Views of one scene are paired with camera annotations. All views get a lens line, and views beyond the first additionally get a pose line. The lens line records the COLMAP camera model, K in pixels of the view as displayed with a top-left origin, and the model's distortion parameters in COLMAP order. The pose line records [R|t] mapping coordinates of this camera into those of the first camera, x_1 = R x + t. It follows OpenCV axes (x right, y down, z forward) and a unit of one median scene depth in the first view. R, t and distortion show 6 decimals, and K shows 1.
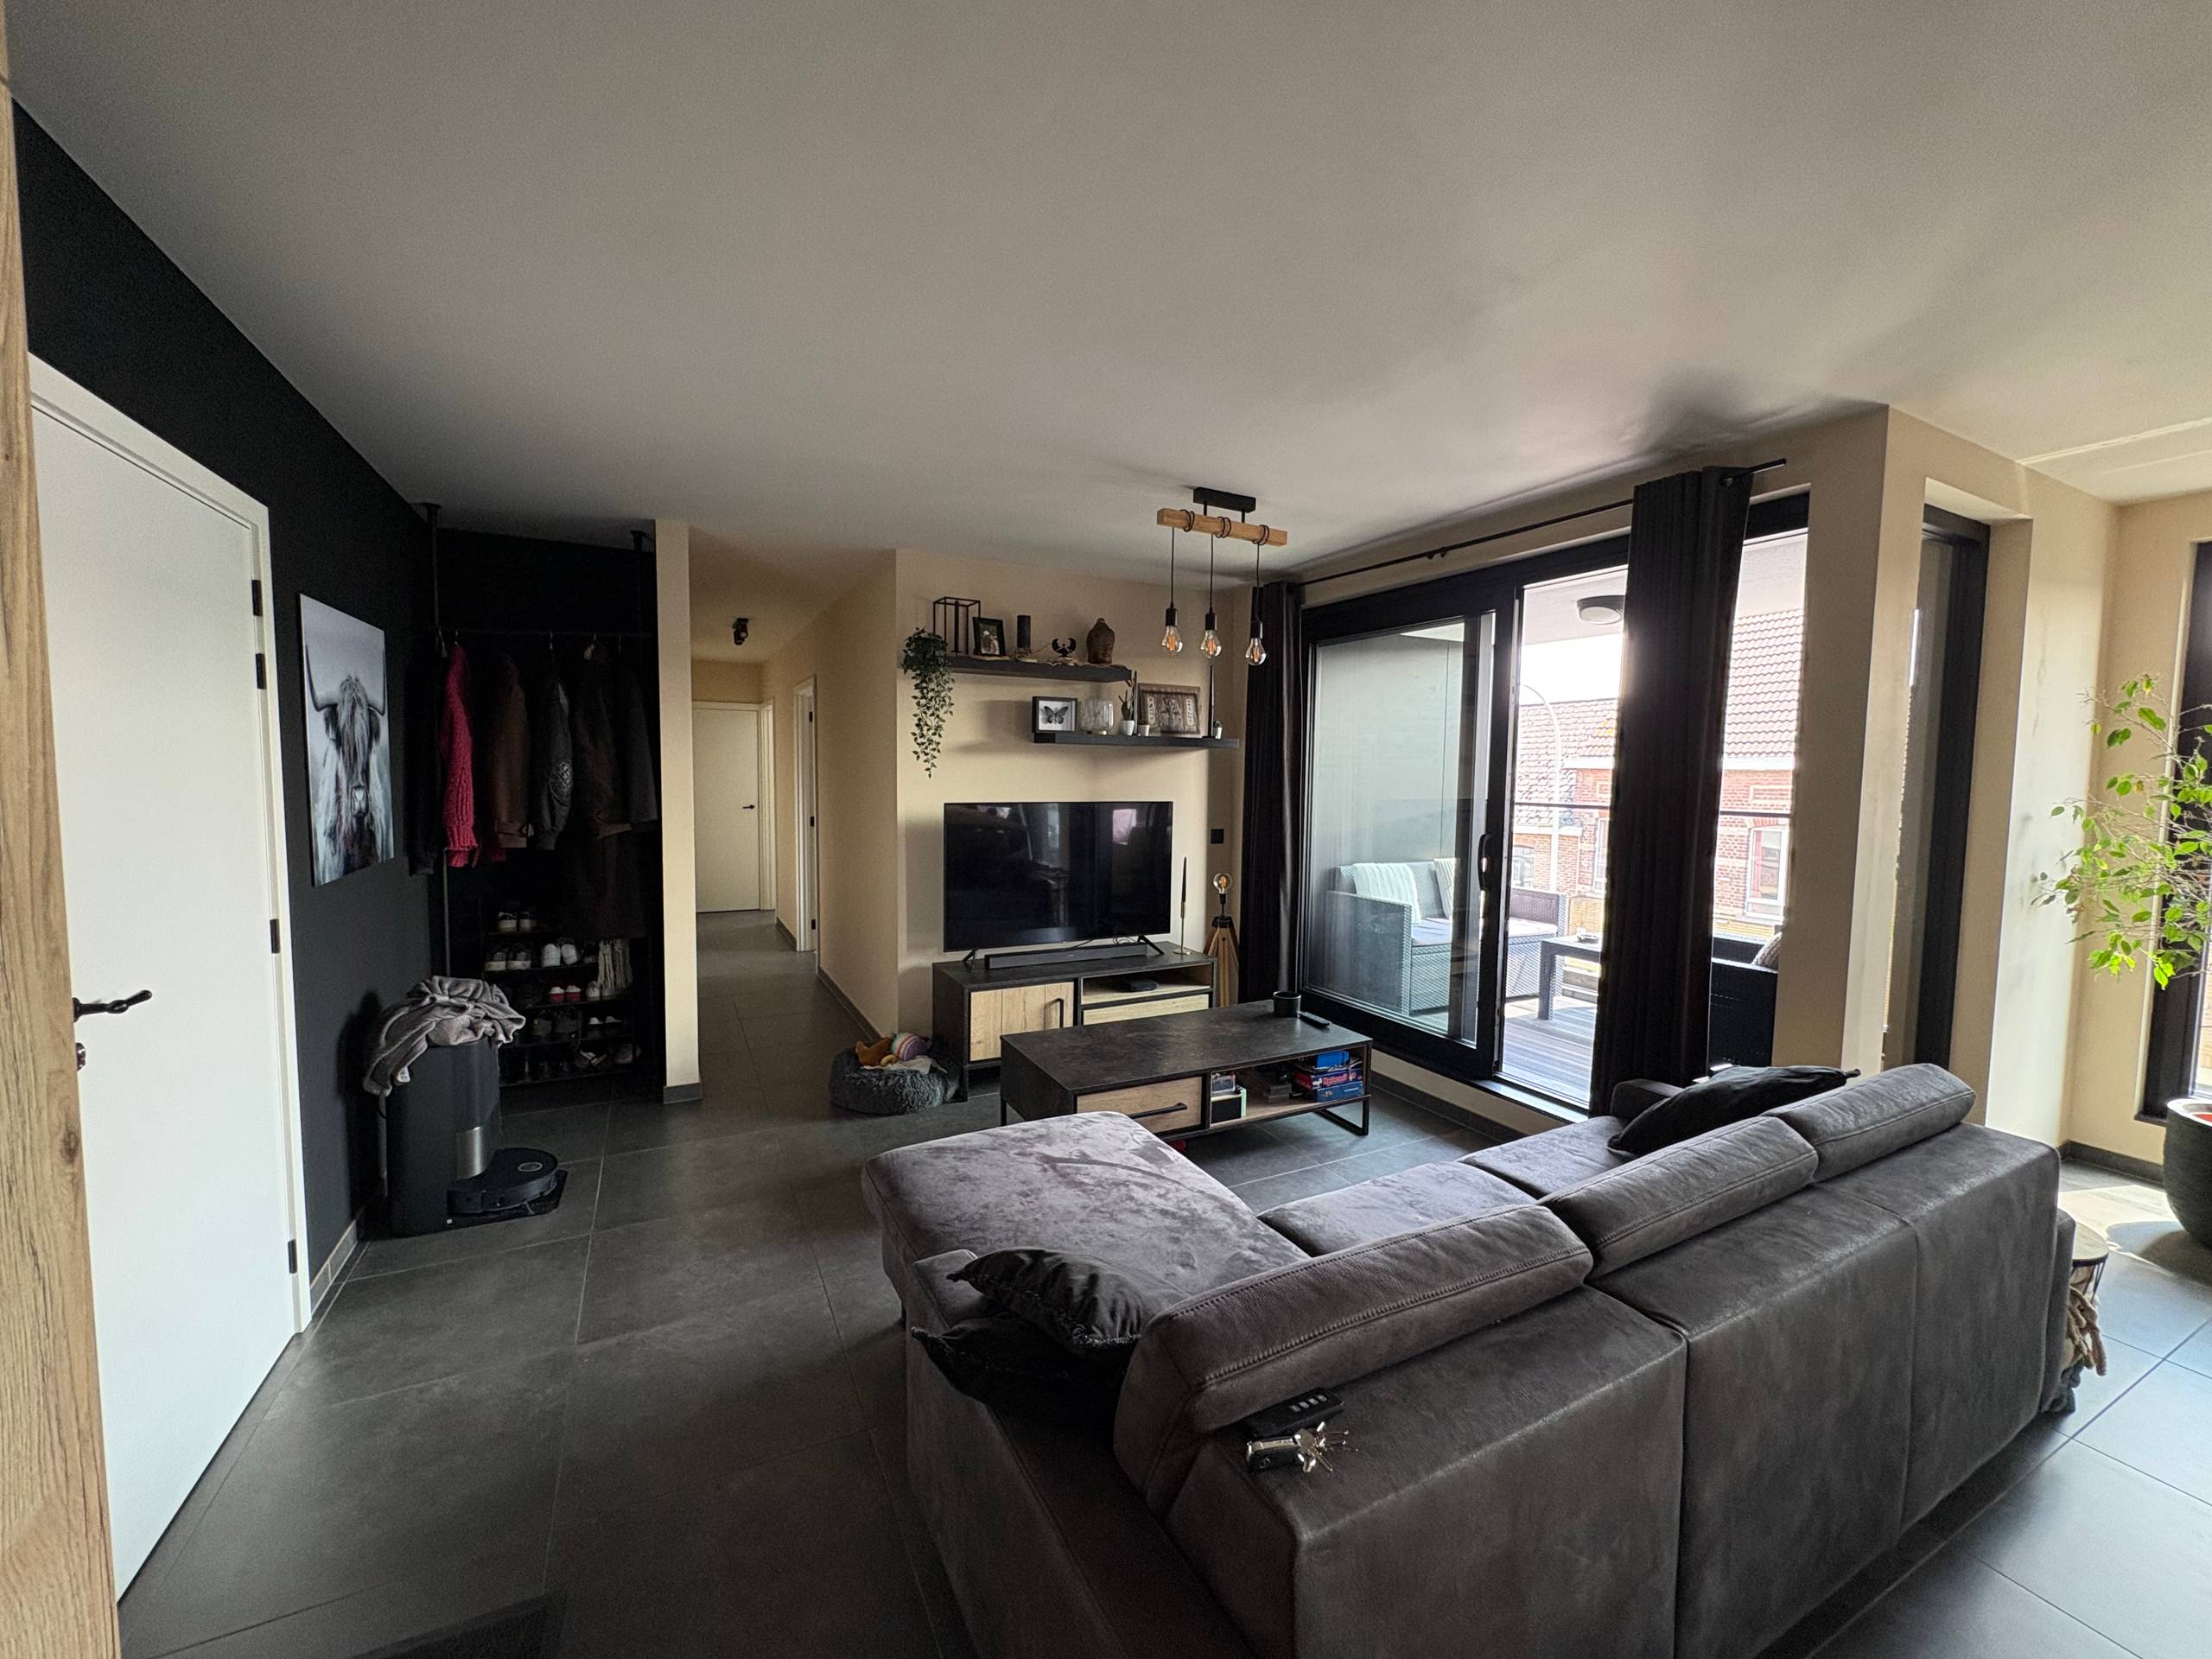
lens RADIAL K [[881.3, 0, 1110.0], [0, 881.3, 830.3], [0, 0, 1]] dist [-0.003128, 0.000995]
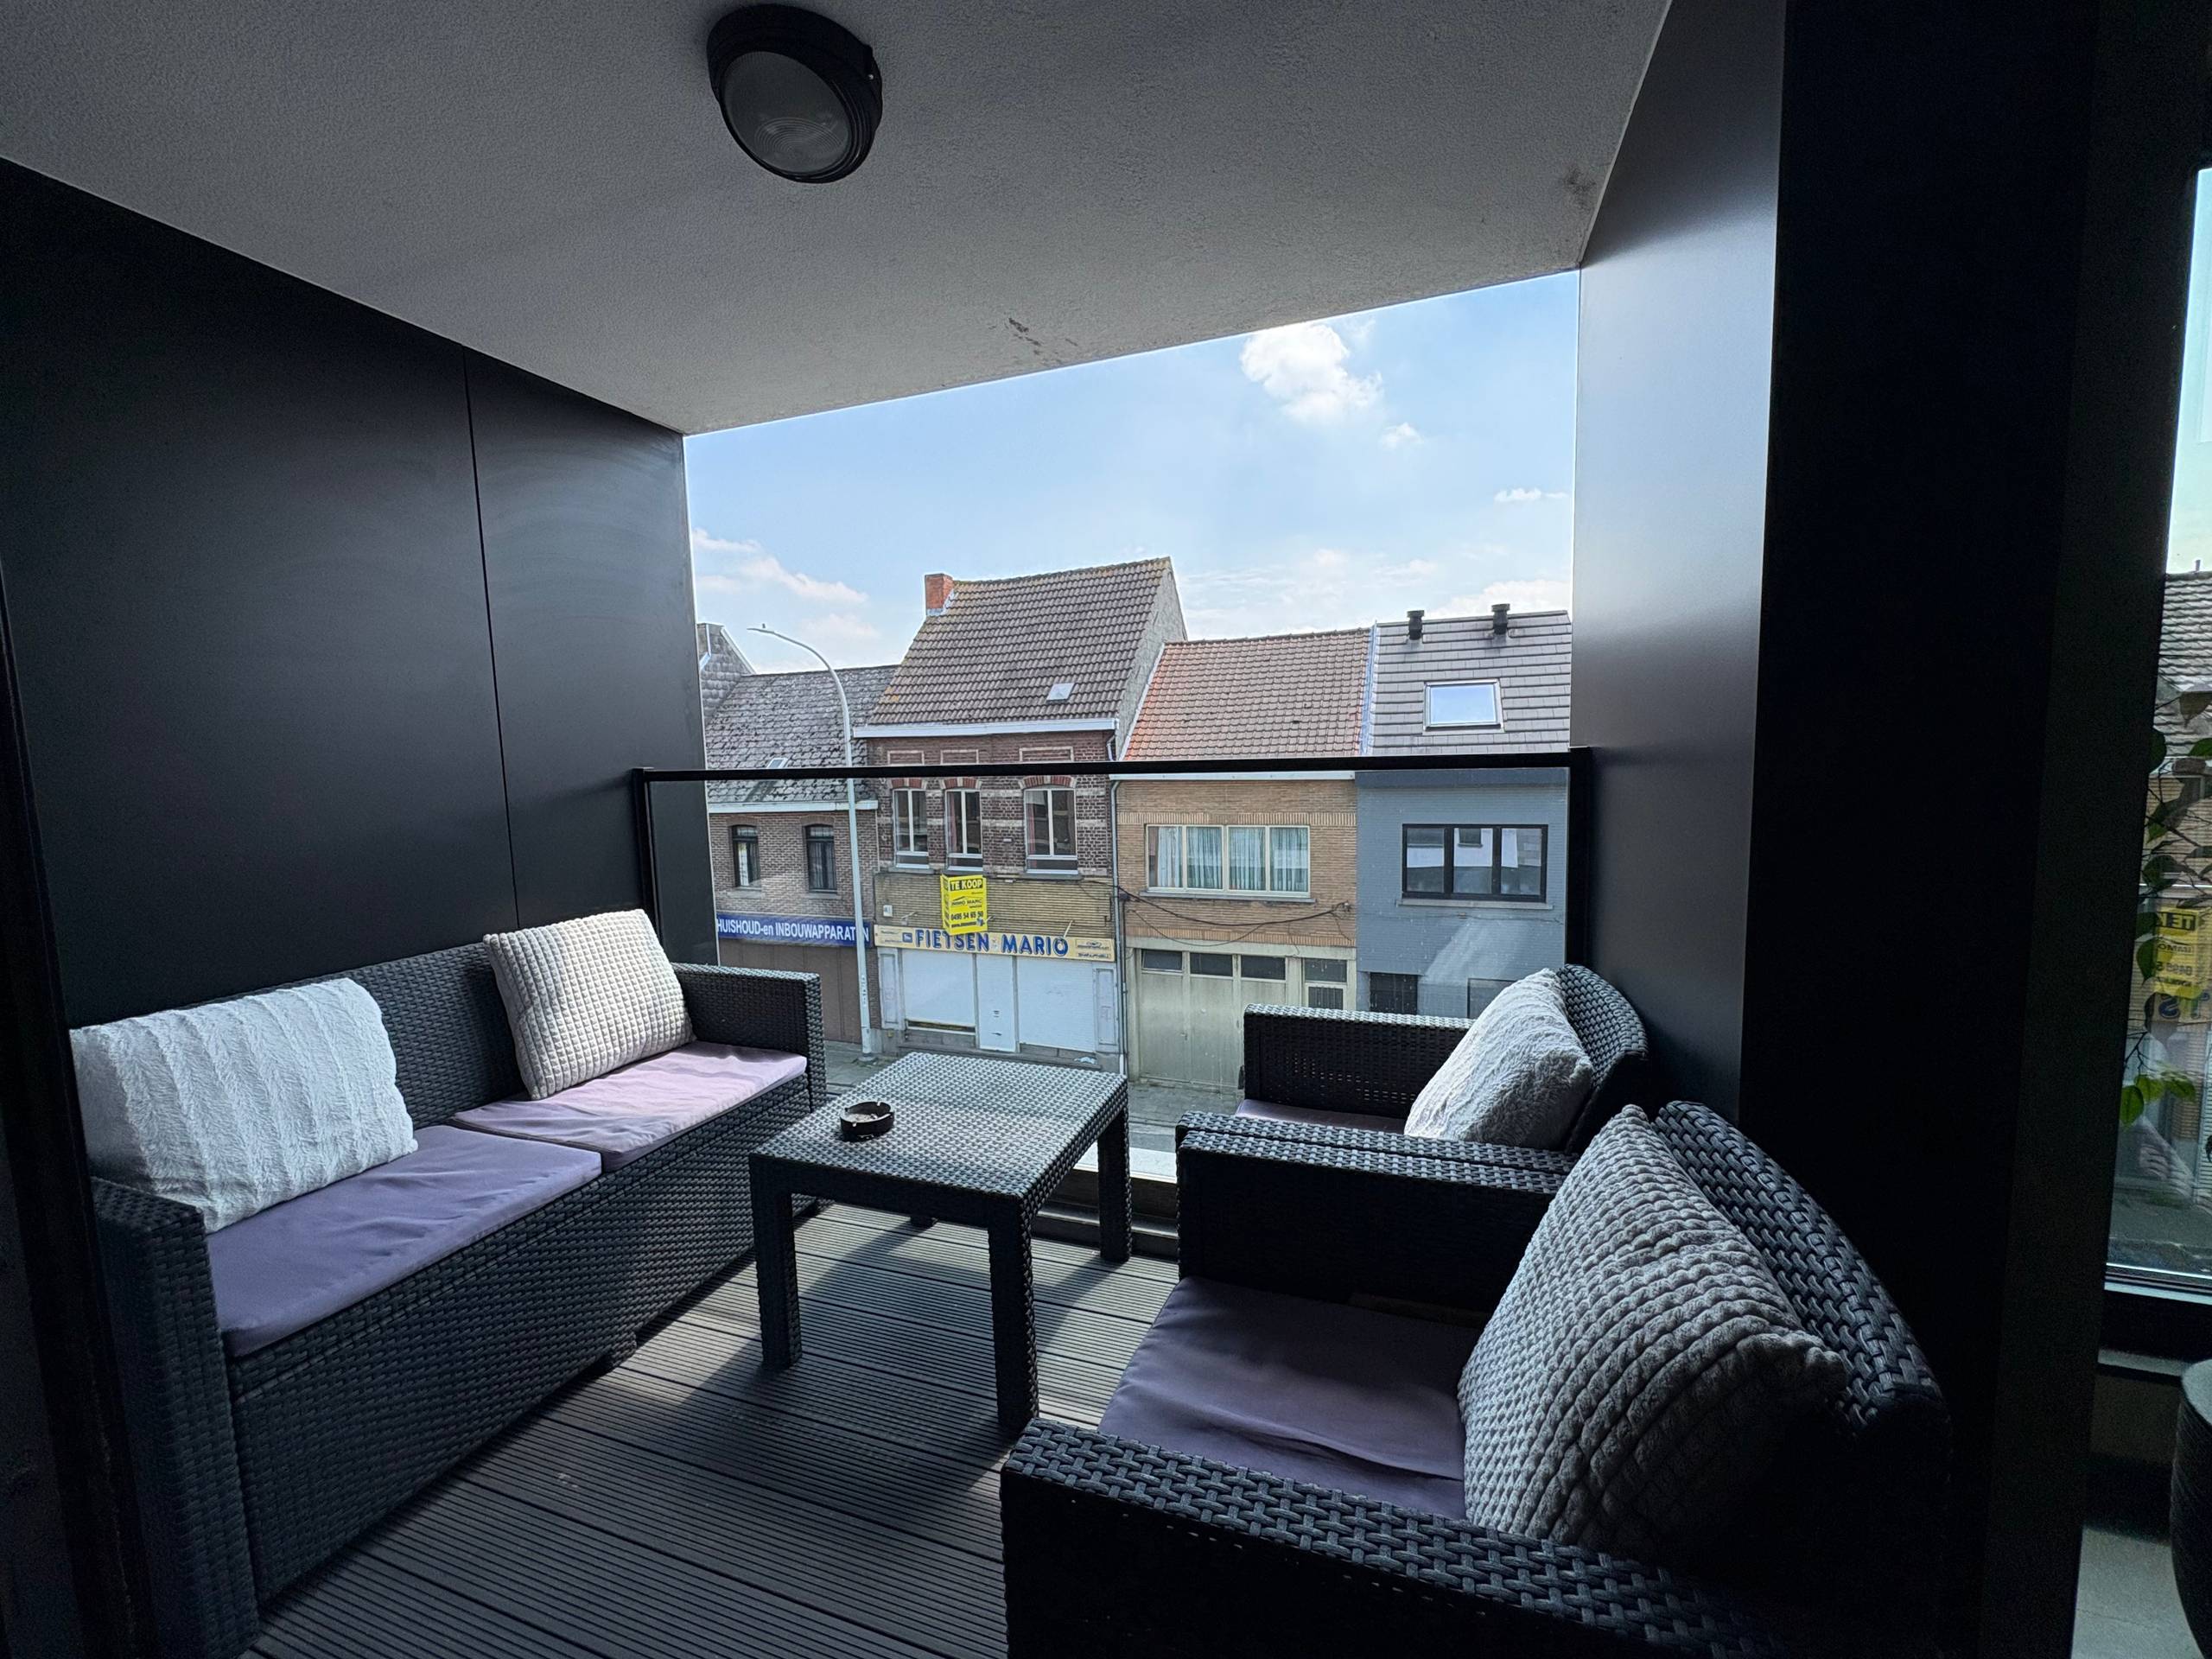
lens RADIAL K [[881.3, 0, 1101.9], [0, 881.3, 829.0], [0, 0, 1]] dist [-0.003128, 0.000995]
pose [[0.732010, -0.095980, 0.674500, 0.071570], [0.083637, 0.995198, 0.050847, -0.000470], [-0.676141, 0.019193, 0.736522, 0.141981]]
